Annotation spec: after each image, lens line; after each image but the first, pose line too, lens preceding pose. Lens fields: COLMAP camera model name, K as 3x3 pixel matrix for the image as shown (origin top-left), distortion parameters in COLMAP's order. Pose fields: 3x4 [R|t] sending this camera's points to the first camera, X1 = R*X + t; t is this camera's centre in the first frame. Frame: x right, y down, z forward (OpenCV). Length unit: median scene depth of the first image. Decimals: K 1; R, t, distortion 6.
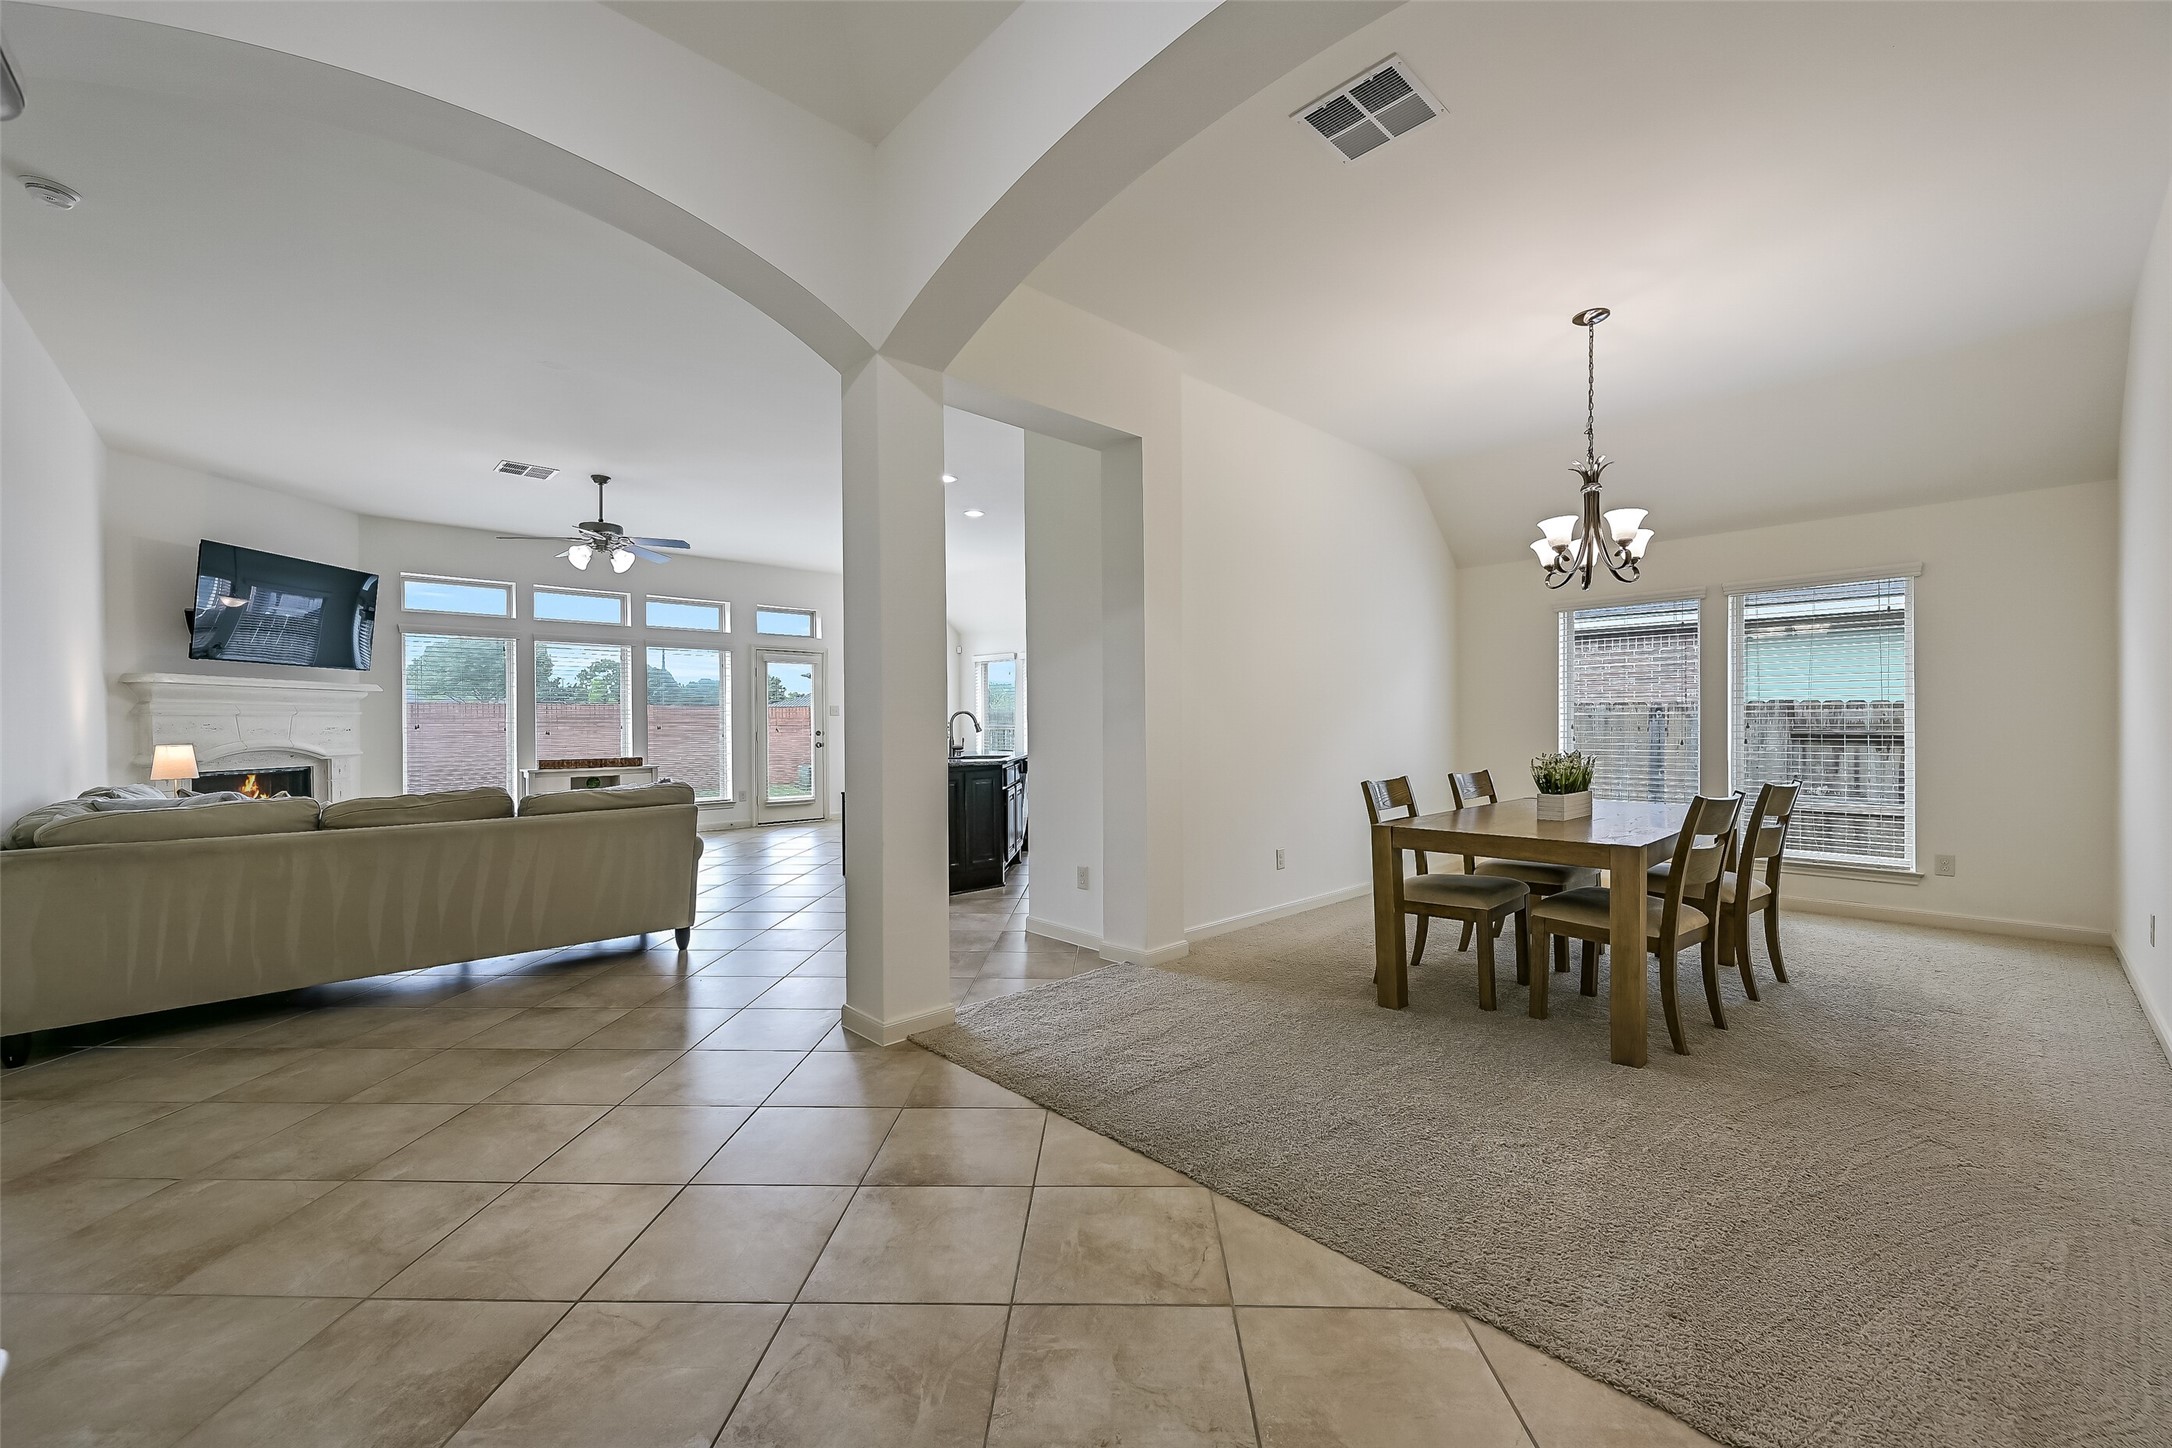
lens RADIAL K [[869.8, 0, 1069.4], [0, 869.8, 720.3], [0, 0, 1]] dist [0.014688, -0.000336]
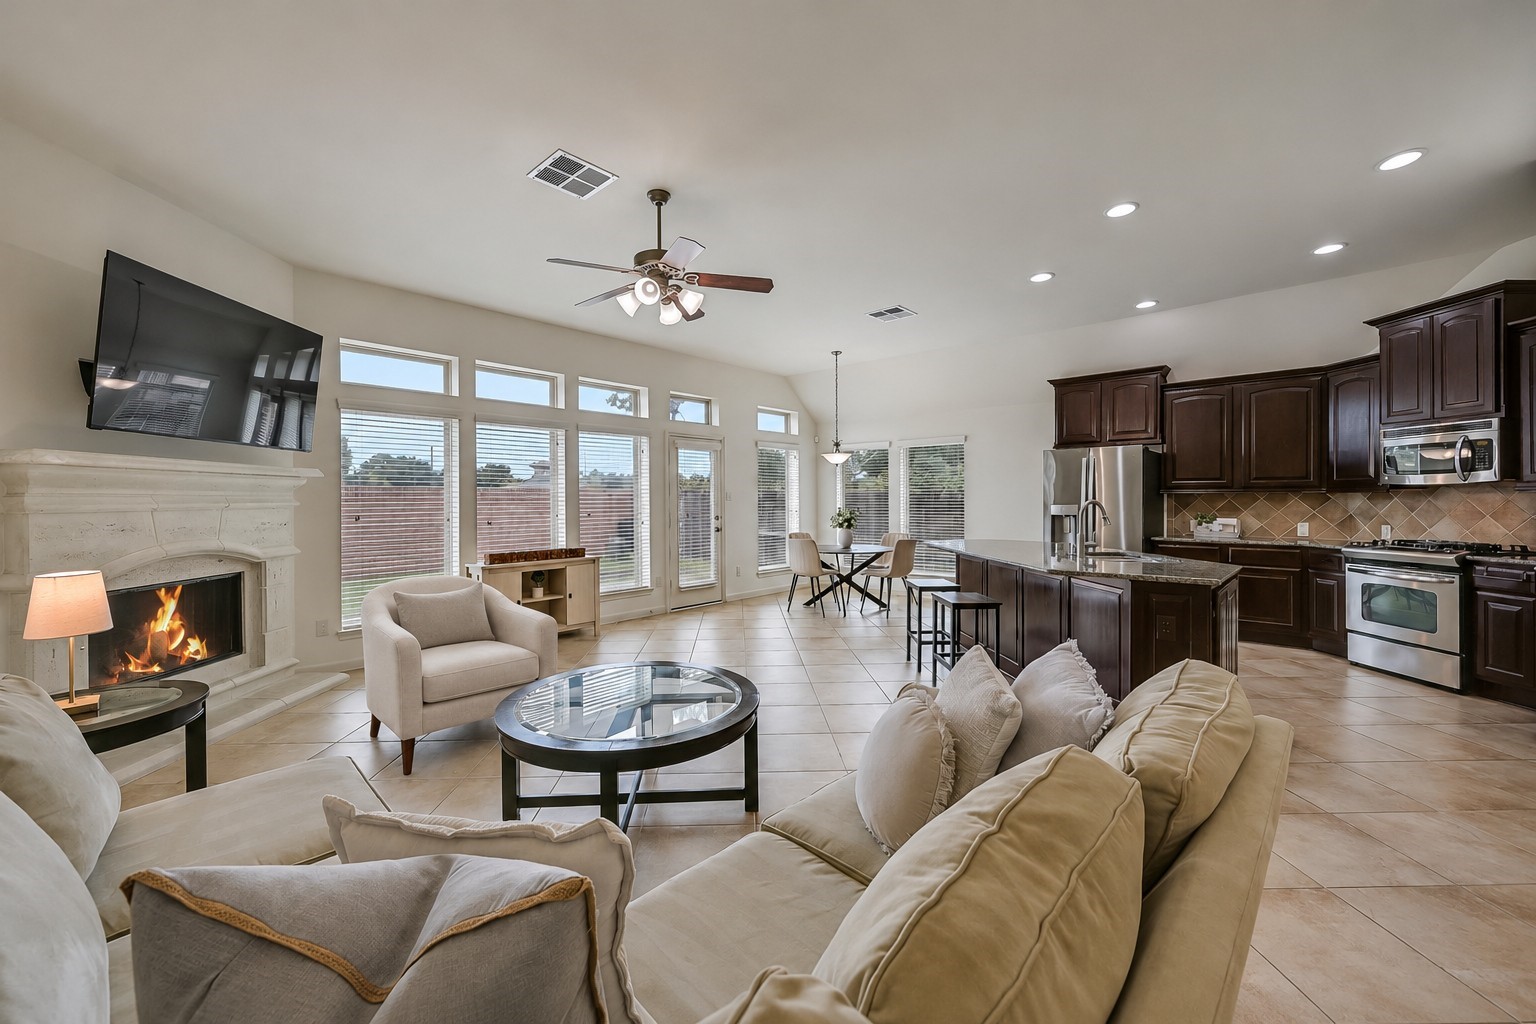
lens RADIAL K [[615.1, 0, 756.8], [0, 615.1, 496.6], [0, 0, 1]] dist [0.014688, -0.000336]
pose [[0.998325, -0.001785, 0.057832, -0.359234], [0.001864, 0.999997, -0.001310, -0.011515], [-0.057829, 0.001416, 0.998325, 0.344149]]
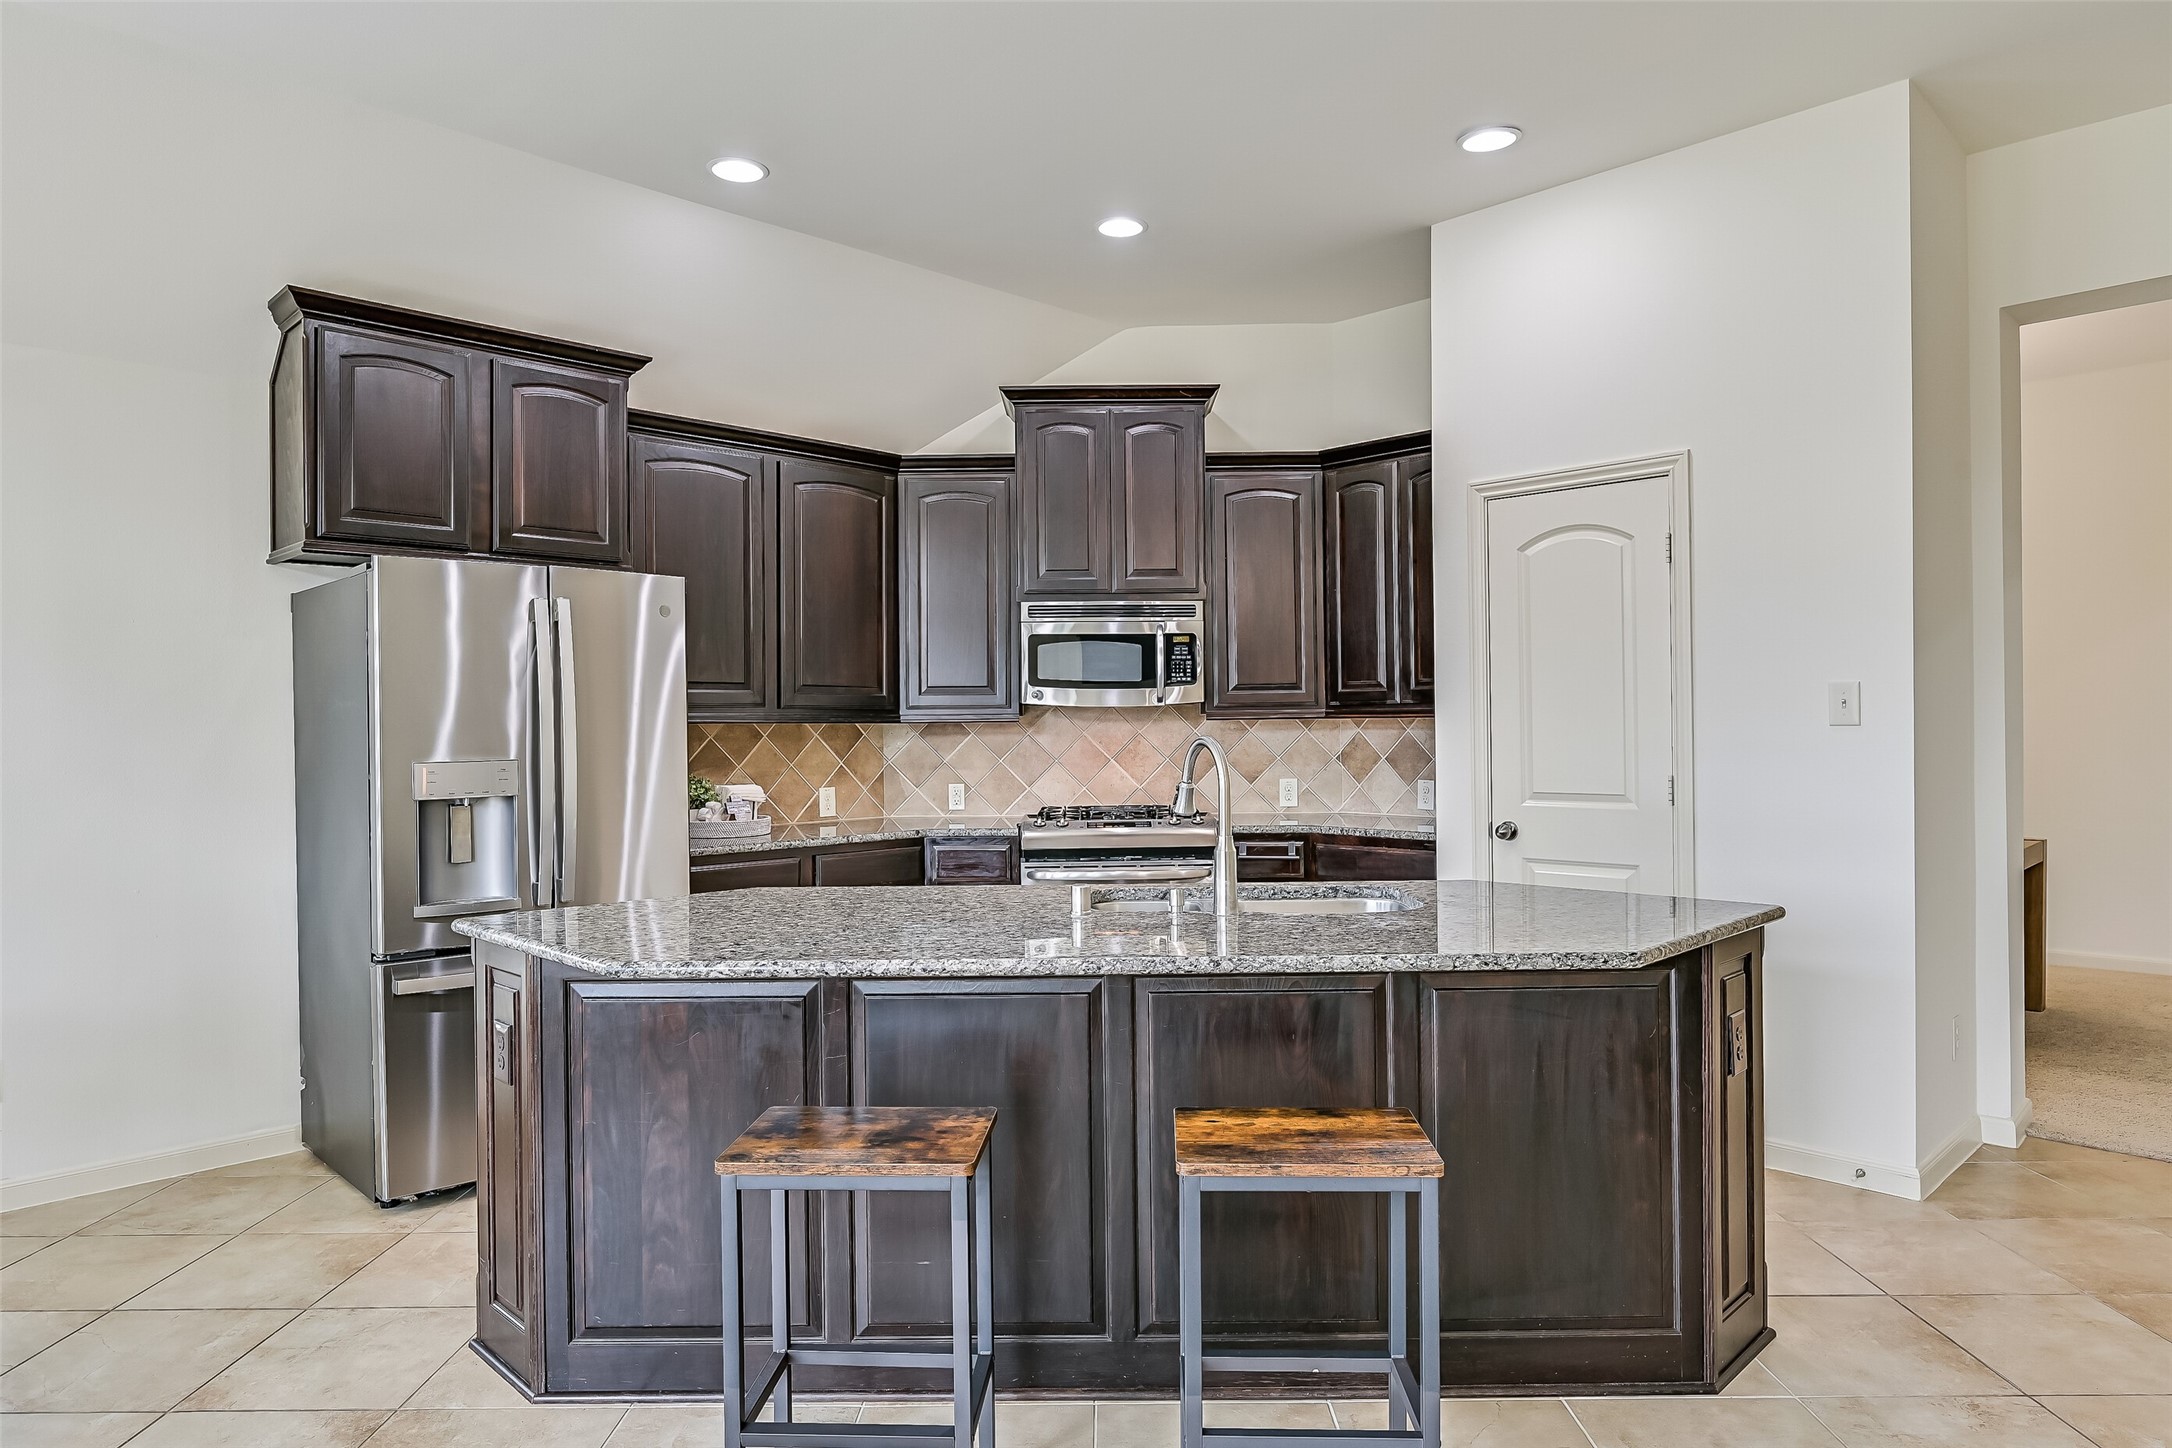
lens RADIAL K [[1423.6, 0, 1103.4], [0, 1423.6, 726.8], [0, 0, 1]] dist [-0.006622, 0.000401]
pose [[-0.032921, 0.001884, 0.999456, -0.440978], [0.008883, 0.999959, -0.001592, -0.010781], [-0.999418, 0.008826, -0.032936, 0.873929]]
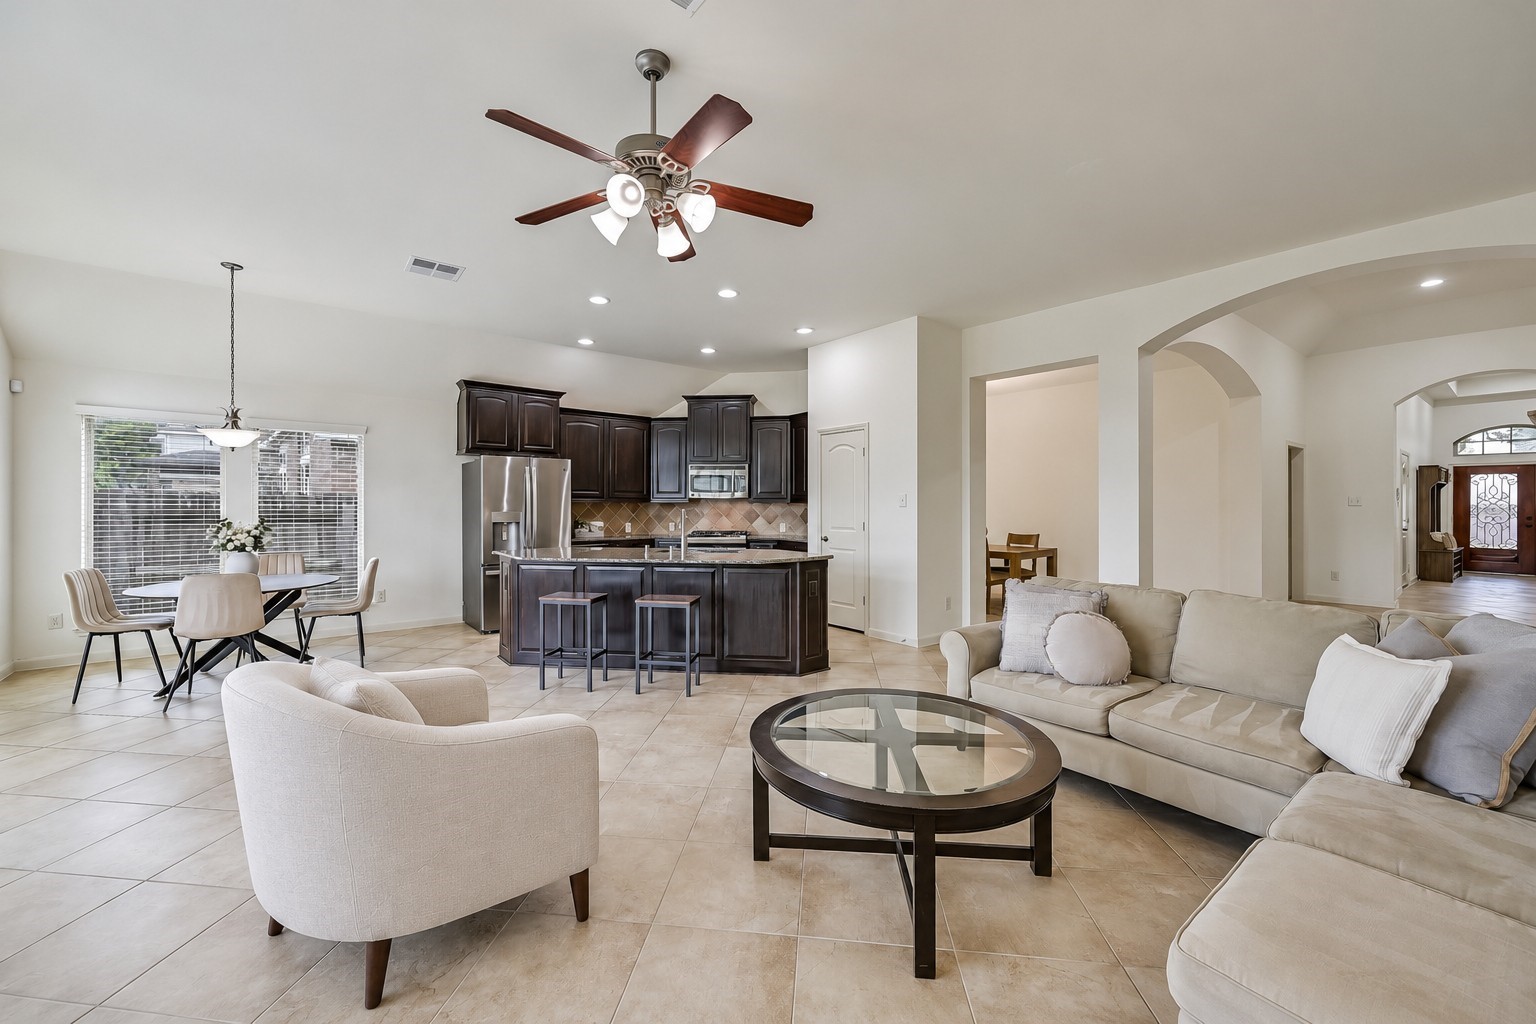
lens RADIAL K [[648.8, 0, 767.8], [0, 648.8, 506.7], [0, 0, 1]] dist [-0.000816, 0.000406]
pose [[0.071468, -0.000215, 0.997443, -0.718227], [-0.005126, 0.999987, 0.000583, -0.010323], [-0.997430, -0.005155, 0.071466, 0.700160]]
